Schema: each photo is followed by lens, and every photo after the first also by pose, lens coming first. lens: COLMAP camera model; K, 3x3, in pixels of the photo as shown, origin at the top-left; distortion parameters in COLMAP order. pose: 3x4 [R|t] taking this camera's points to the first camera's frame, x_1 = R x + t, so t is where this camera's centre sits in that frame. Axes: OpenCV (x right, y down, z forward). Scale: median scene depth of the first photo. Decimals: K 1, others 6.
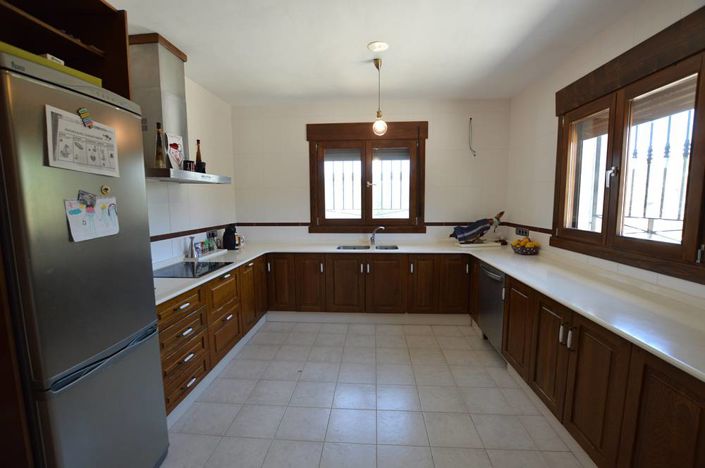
lens RADIAL K [[320.5, 0, 352.5], [0, 320.5, 234.0], [0, 0, 1]] dist [-0.013114, 0.000499]
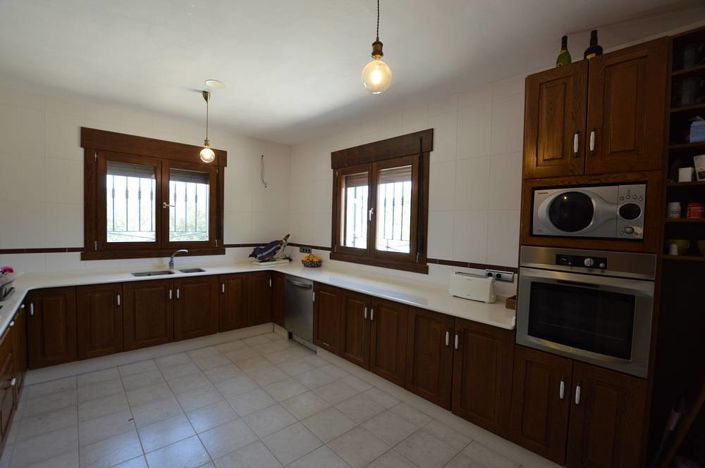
lens RADIAL K [[320.5, 0, 352.5], [0, 320.5, 234.0], [0, 0, 1]] dist [-0.013114, 0.000499]
pose [[0.699122, 0.003125, 0.714995, -0.258977], [0.043800, 0.997925, -0.047189, -0.002382], [-0.713659, 0.064307, 0.697535, -0.043691]]
